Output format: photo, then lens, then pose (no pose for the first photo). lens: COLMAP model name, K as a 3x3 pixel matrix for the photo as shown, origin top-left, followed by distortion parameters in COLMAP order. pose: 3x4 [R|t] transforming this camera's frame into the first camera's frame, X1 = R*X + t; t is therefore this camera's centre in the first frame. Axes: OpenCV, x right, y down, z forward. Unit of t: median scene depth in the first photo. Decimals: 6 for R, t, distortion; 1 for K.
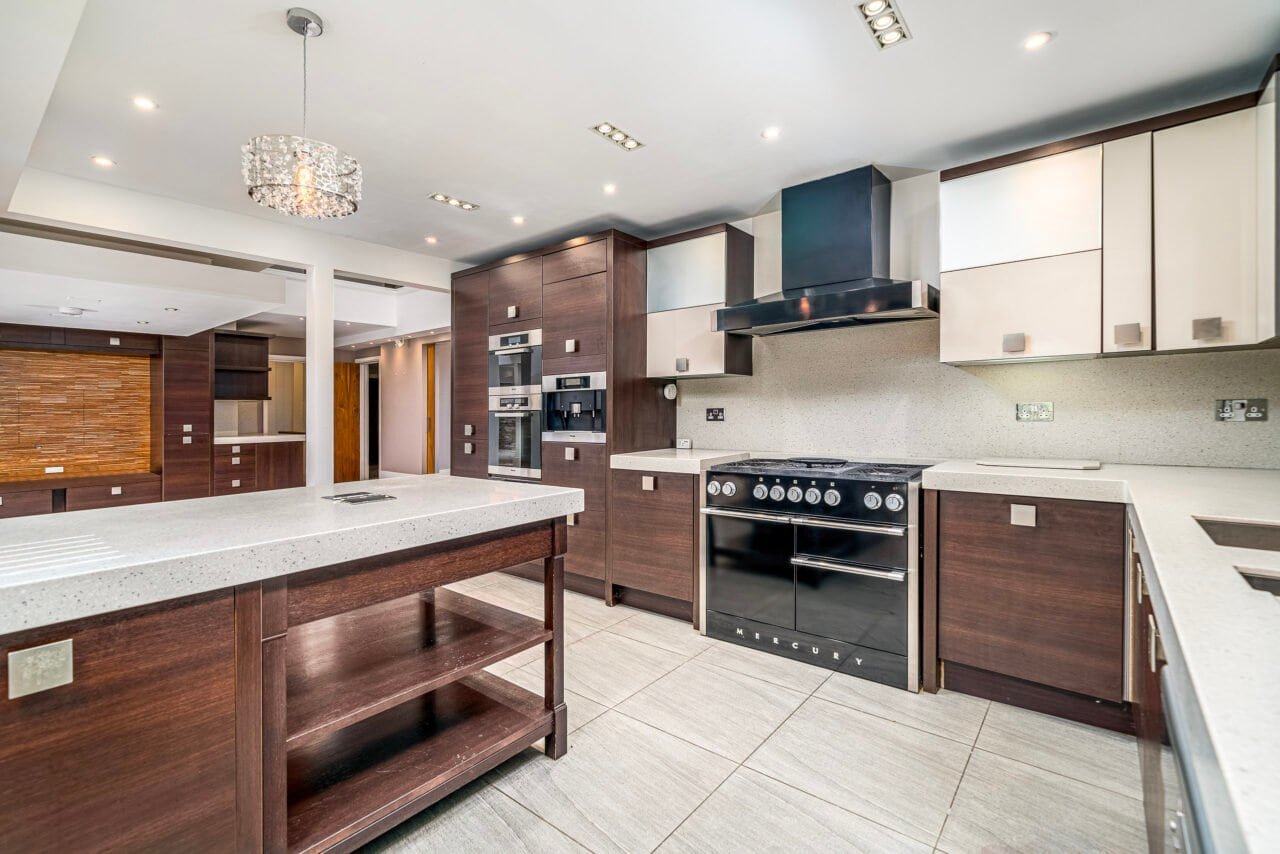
lens RADIAL K [[594.2, 0, 637.3], [0, 594.2, 406.1], [0, 0, 1]] dist [-0.003533, 0.000910]
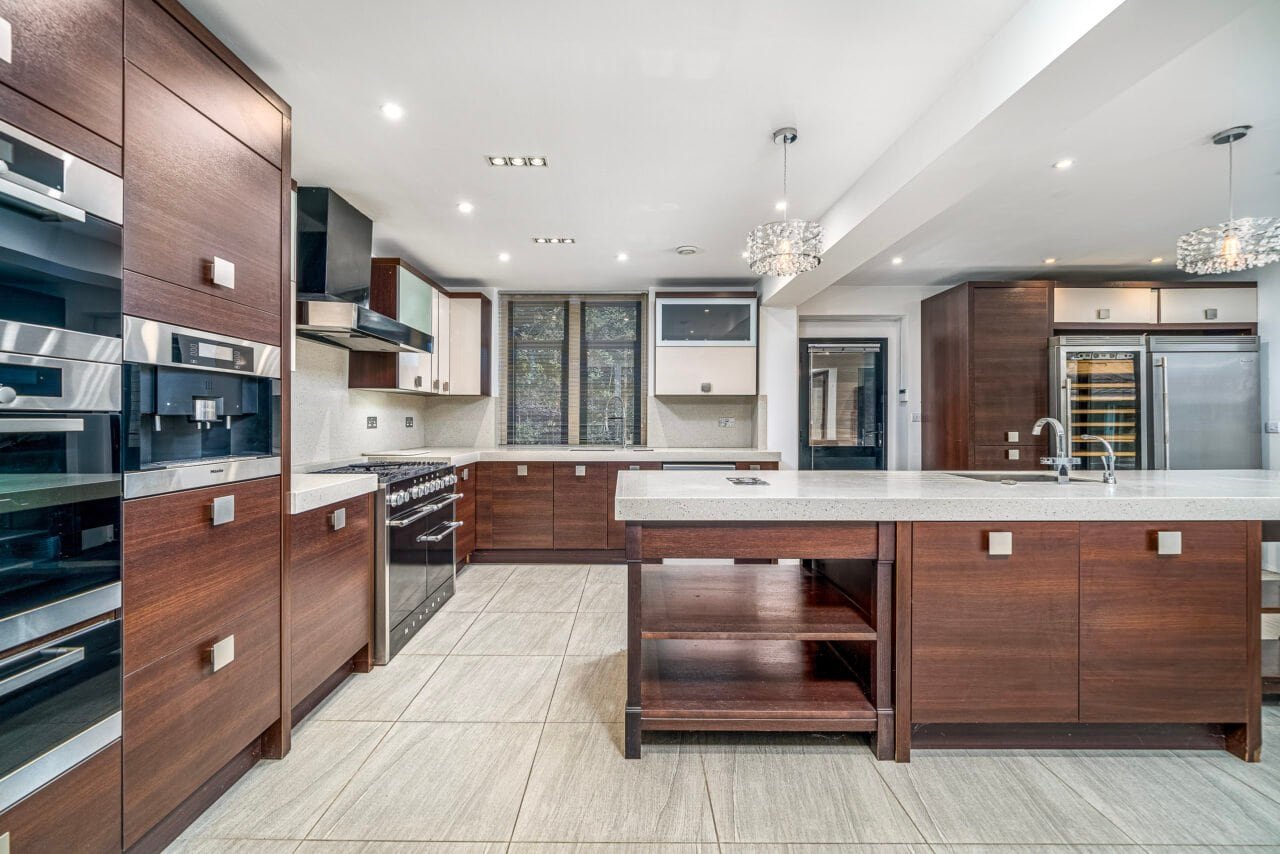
lens RADIAL K [[525.0, 0, 641.9], [0, 525.0, 418.9], [0, 0, 1]] dist [-0.000309, 0.000141]
pose [[-0.662704, 0.021367, 0.748576, -0.686840], [0.016923, 0.999765, -0.013555, 0.024065], [-0.748690, 0.003685, -0.662910, 1.120913]]
